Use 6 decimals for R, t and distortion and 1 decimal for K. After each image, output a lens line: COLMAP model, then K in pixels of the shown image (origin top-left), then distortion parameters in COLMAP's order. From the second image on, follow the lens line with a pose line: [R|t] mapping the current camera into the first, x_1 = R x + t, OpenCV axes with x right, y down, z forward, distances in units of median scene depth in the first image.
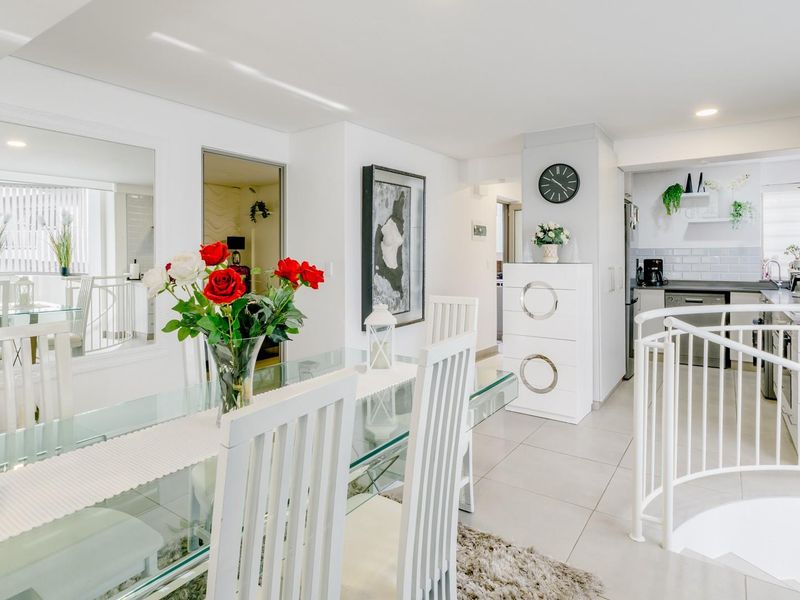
lens RADIAL K [[490.2, 0, 396.9], [0, 490.2, 241.6], [0, 0, 1]] dist [-0.000349, -0.000876]
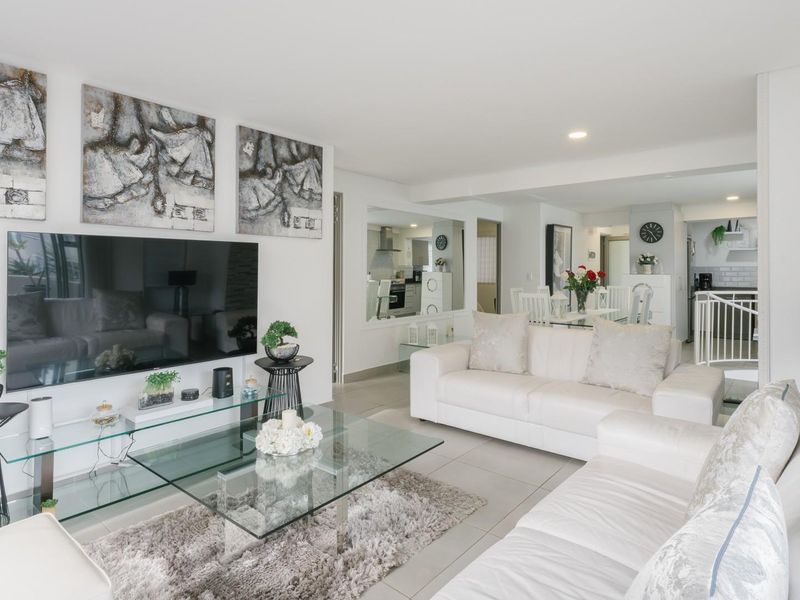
lens RADIAL K [[472.1, 0, 399.9], [0, 472.1, 255.7], [0, 0, 1]] dist [0.002392, 0.000752]
pose [[0.994971, 0.002366, -0.100131, -0.396344], [-0.002757, 0.999989, -0.003766, -0.016342], [0.100121, 0.004023, 0.994967, -0.798751]]
